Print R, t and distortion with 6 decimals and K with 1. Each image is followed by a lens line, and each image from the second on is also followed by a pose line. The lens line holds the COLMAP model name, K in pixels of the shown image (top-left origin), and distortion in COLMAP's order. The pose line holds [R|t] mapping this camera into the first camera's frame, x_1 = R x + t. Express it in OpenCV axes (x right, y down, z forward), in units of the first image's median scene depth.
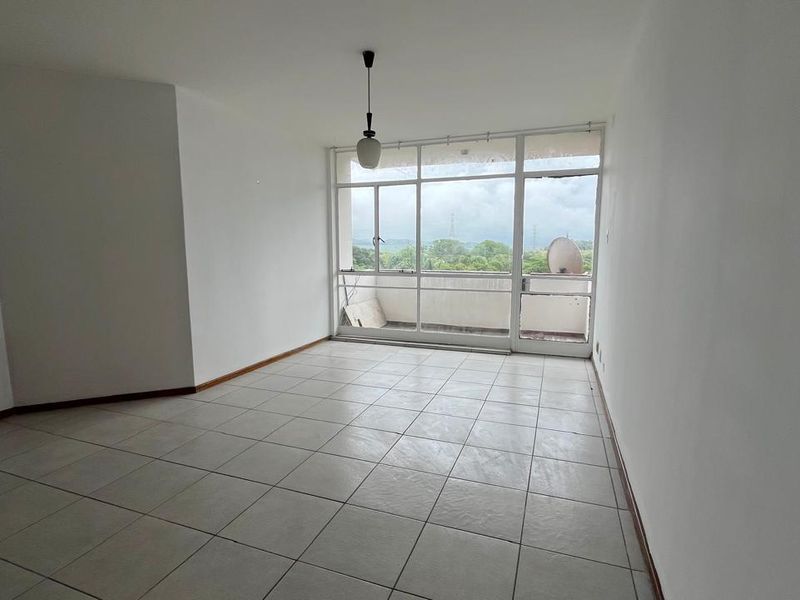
lens RADIAL K [[432.9, 0, 400.0], [0, 432.9, 300.0], [0, 0, 1]] dist [0.001141, 0.000348]
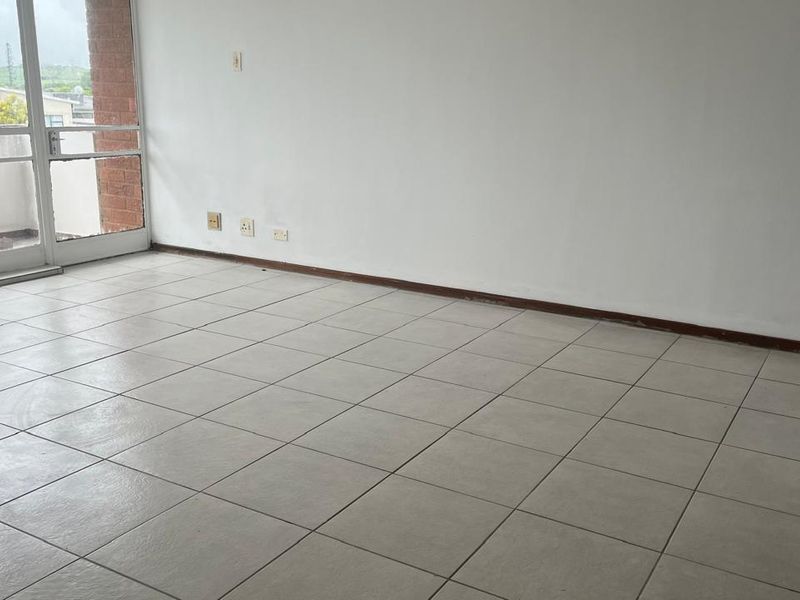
lens RADIAL K [[808.5, 0, 400.0], [0, 808.5, 300.0], [0, 0, 1]] dist [0.003987, 0.005307]
pose [[0.181554, -0.236947, 0.954408, -0.663068], [0.096877, 0.970126, 0.222421, -0.027355], [-0.978598, 0.052079, 0.199085, 0.365436]]
